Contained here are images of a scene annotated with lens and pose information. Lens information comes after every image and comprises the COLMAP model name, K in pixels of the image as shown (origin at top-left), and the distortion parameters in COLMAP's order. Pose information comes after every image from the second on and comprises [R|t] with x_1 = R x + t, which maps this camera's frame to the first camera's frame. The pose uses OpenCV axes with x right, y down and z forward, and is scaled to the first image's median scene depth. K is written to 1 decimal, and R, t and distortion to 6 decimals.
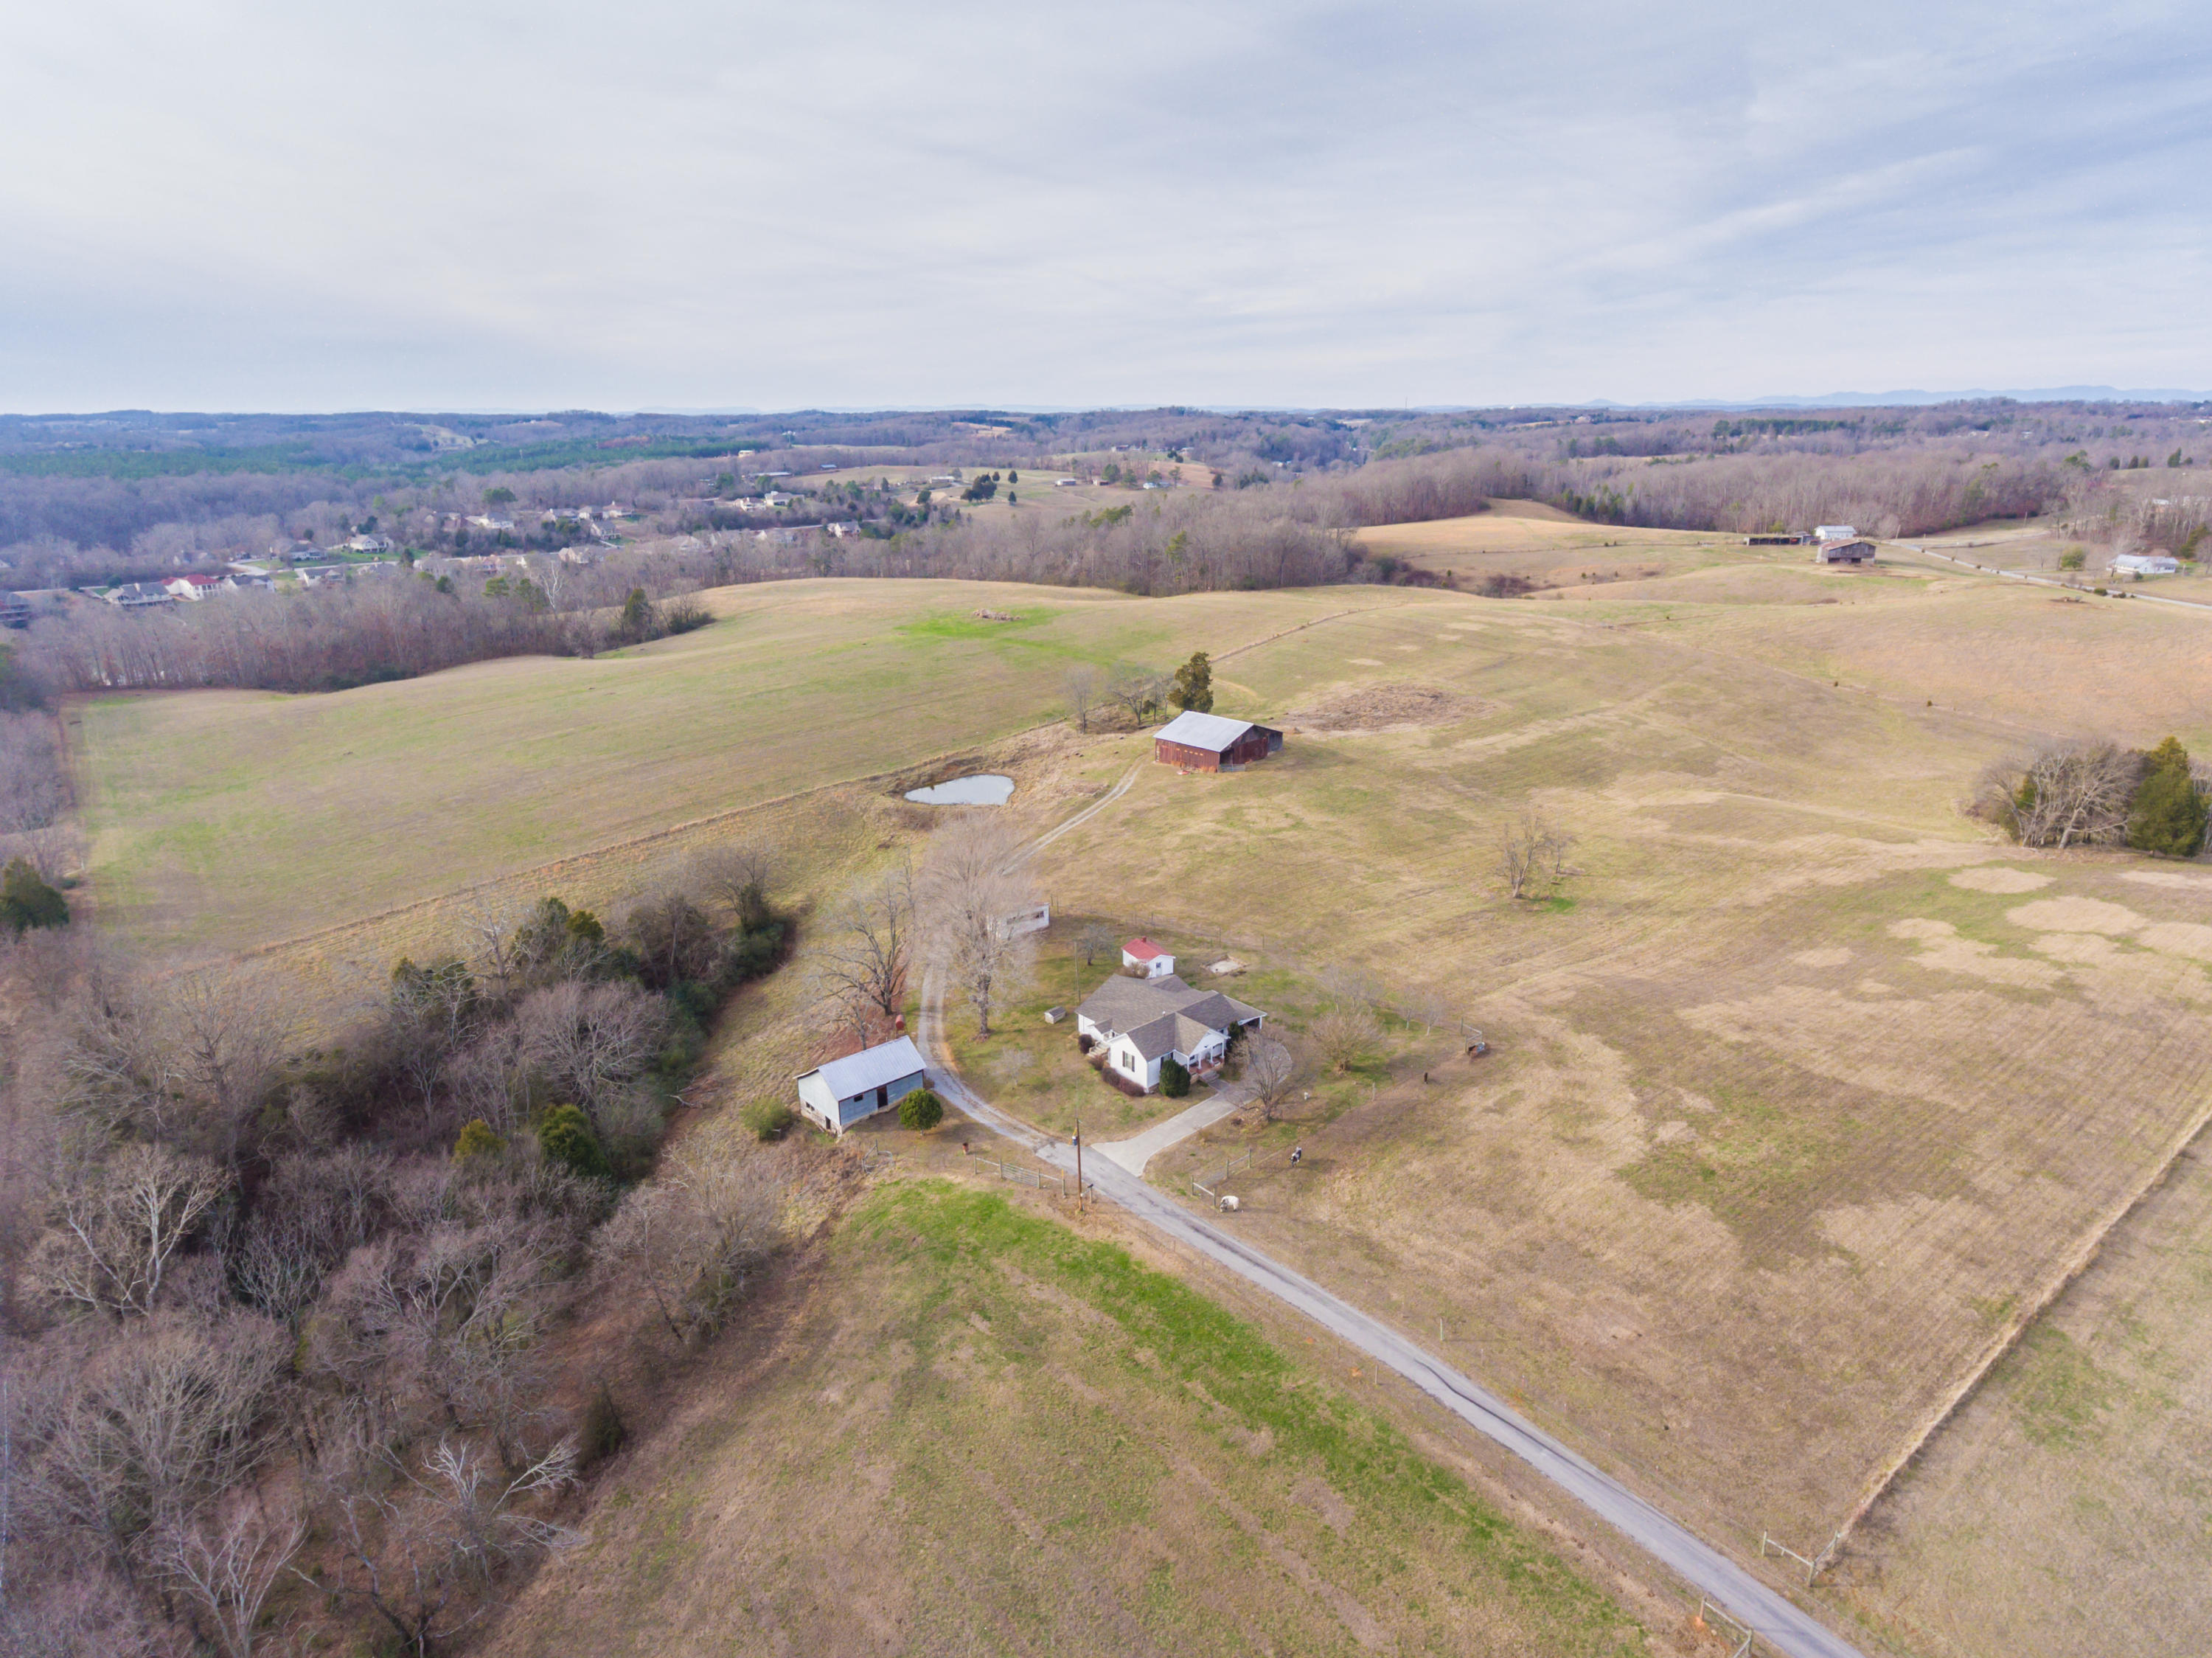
lens RADIAL K [[1298.1, 0, 1108.0], [0, 1298.1, 803.0], [0, 0, 1]] dist [-0.001159, -0.000574]
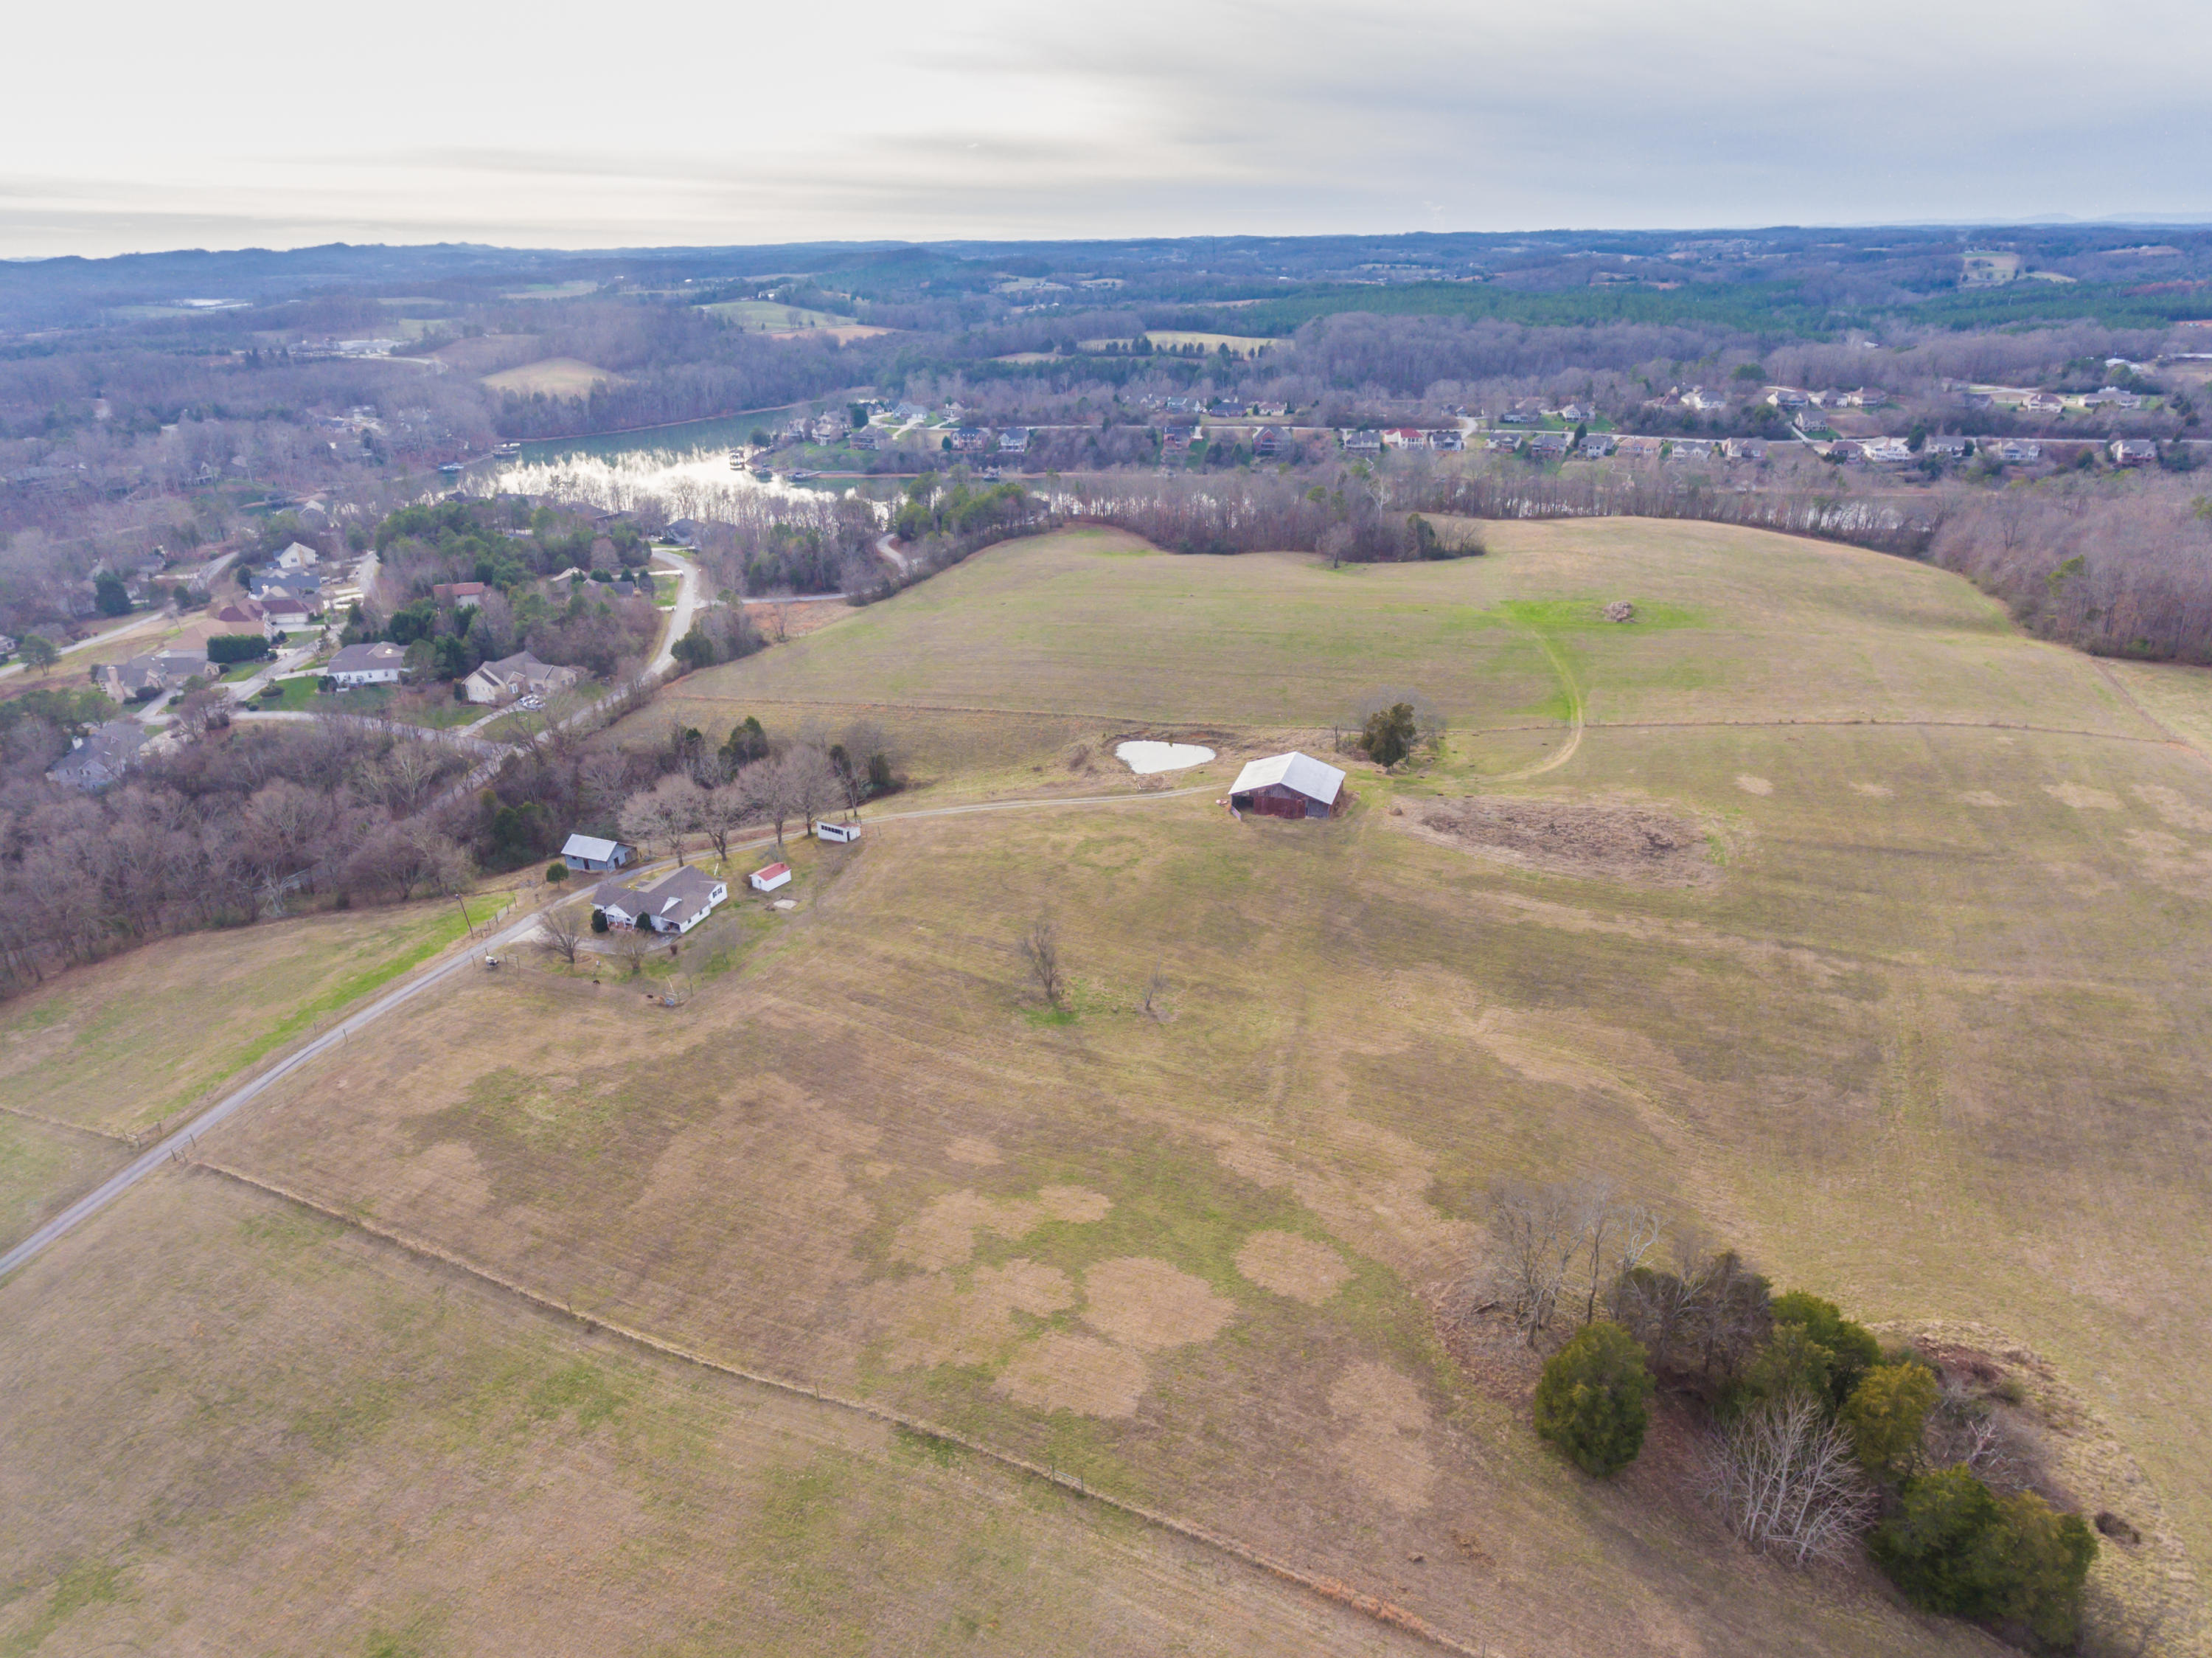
lens RADIAL K [[1284.8, 0, 1106.0], [0, 1284.8, 829.0], [0, 0, 1]] dist [-0.001284, 0.000124]
pose [[0.459458, 0.369004, -0.807920, 1.291736], [-0.243646, 0.927084, 0.284871, -0.413222], [0.854128, 0.065960, 0.515862, 0.553805]]
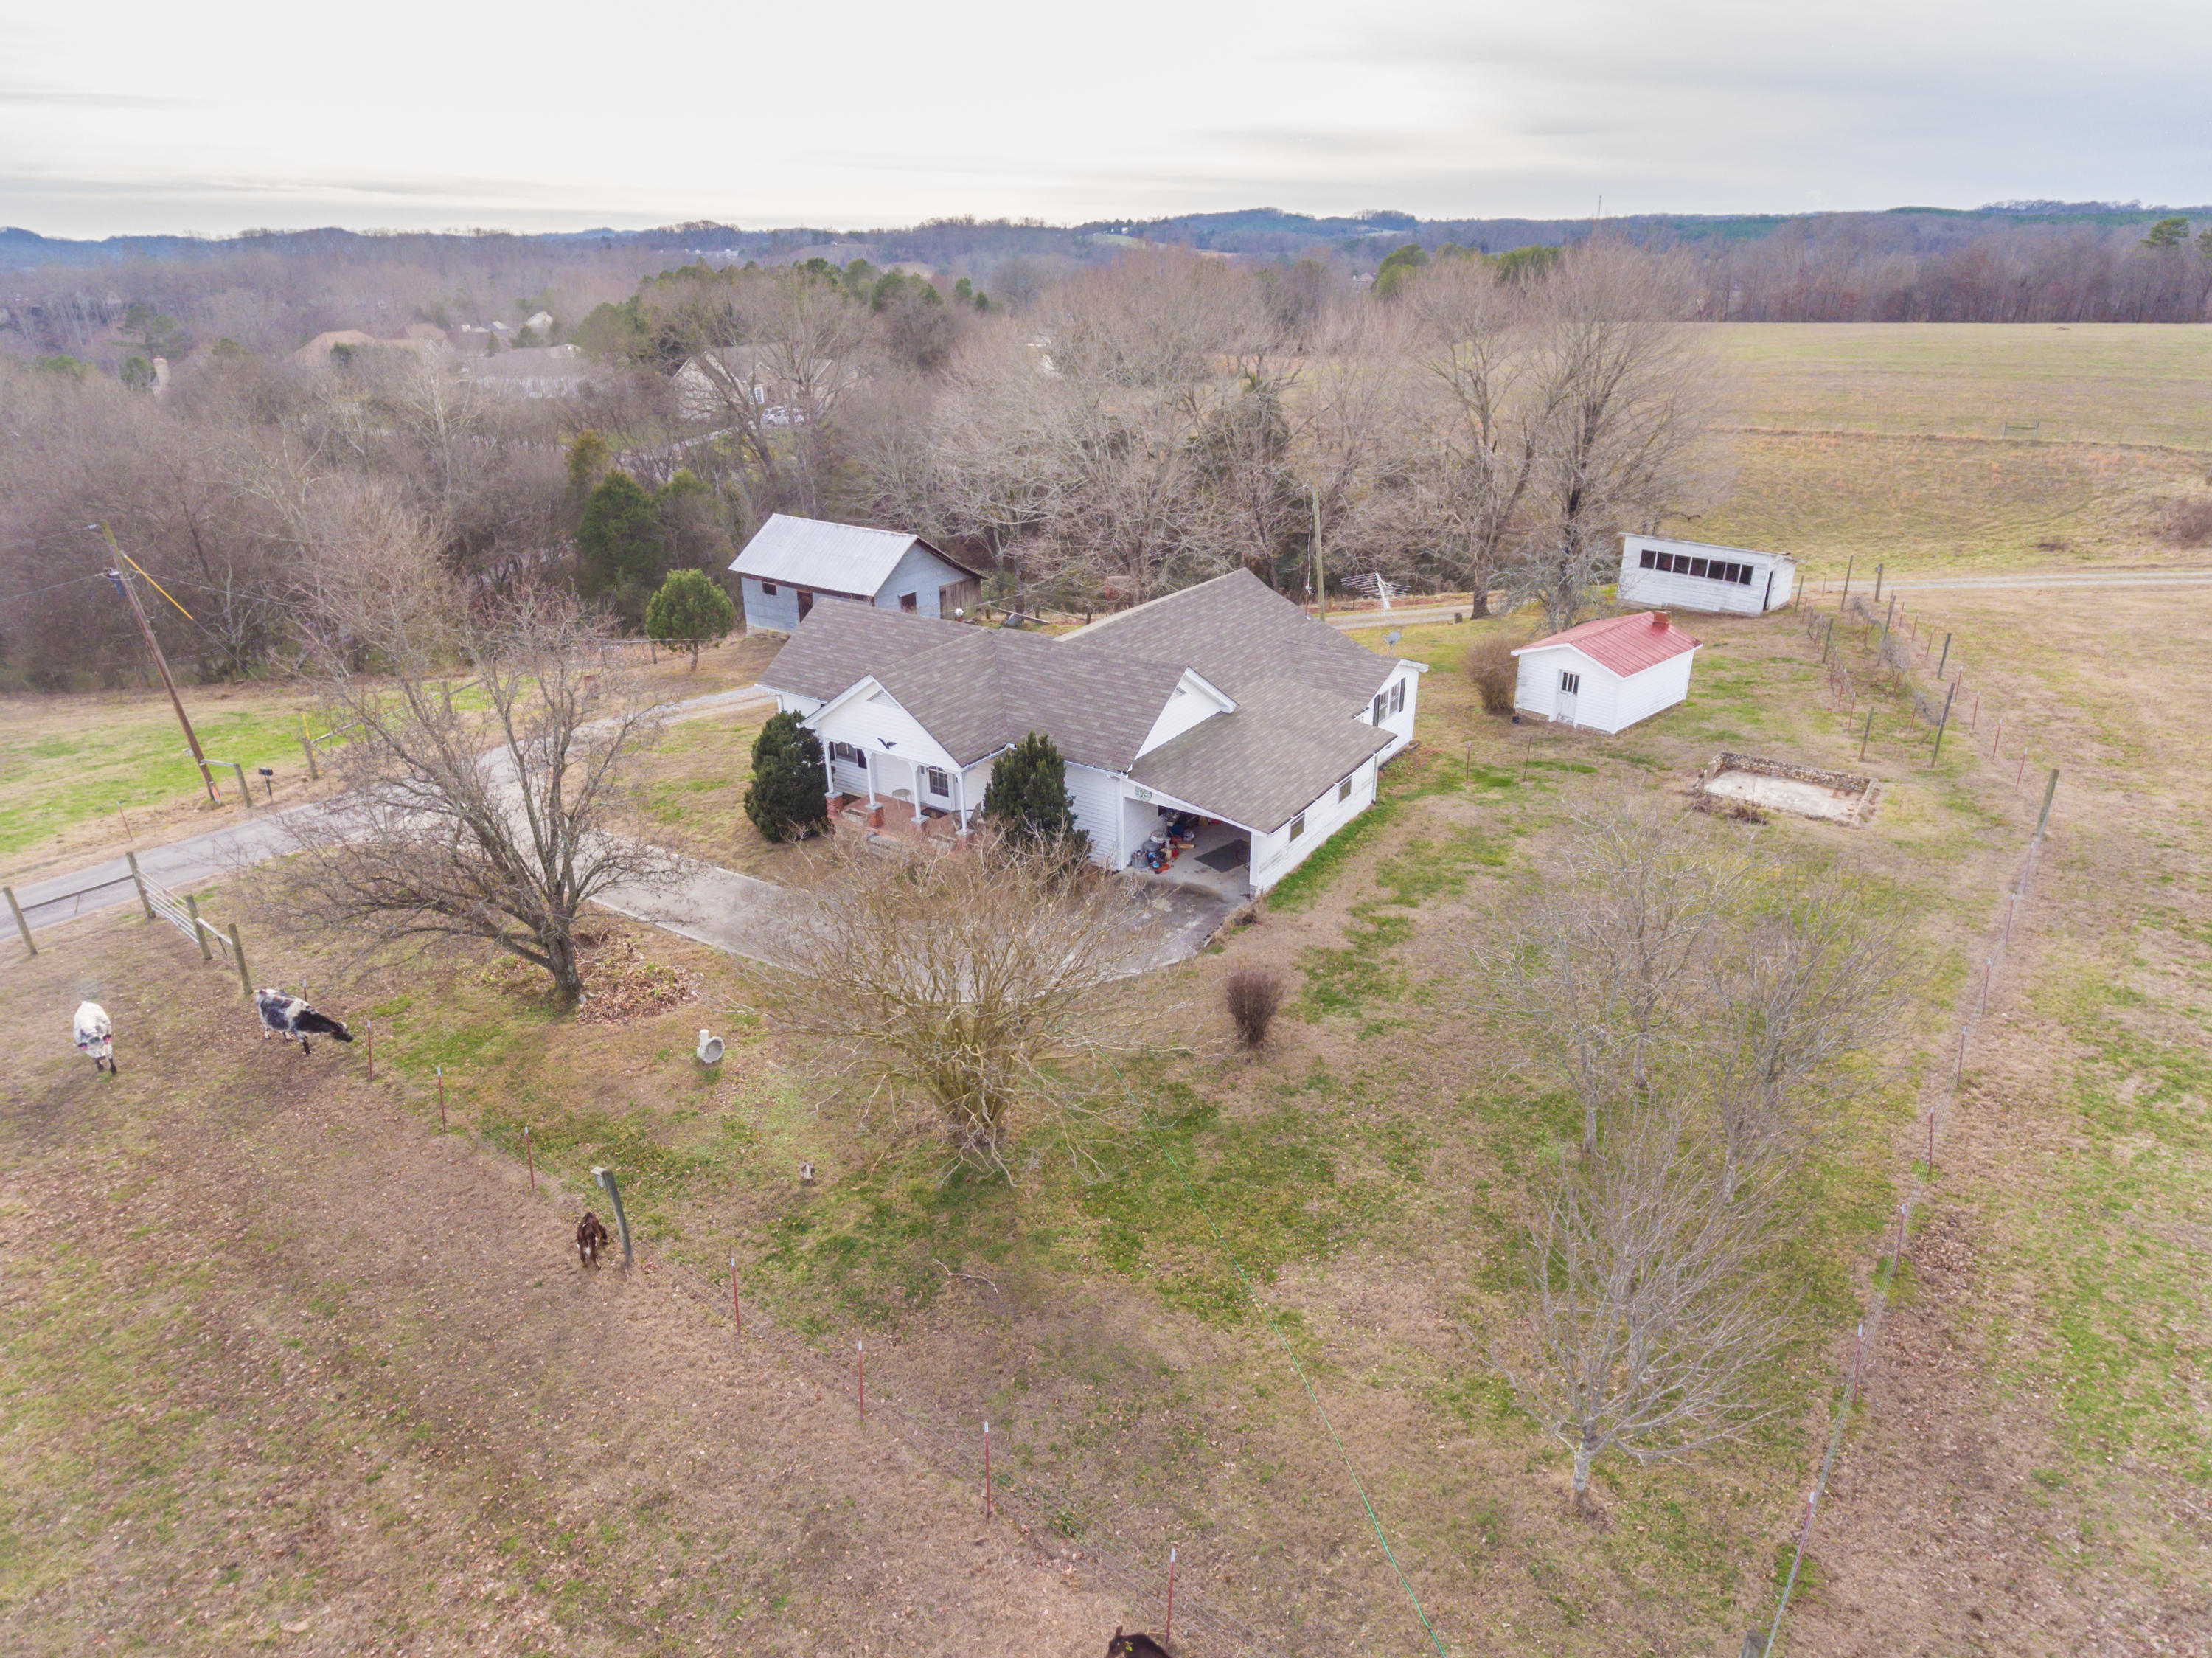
lens RADIAL K [[1298.1, 0, 1108.0], [0, 1298.1, 803.0], [0, 0, 1]] dist [-0.001159, -0.000574]
pose [[0.239928, 0.388826, -0.889522, 0.271113], [-0.267668, 0.907264, 0.324385, 0.078025], [0.933161, 0.160267, 0.321754, 0.770789]]
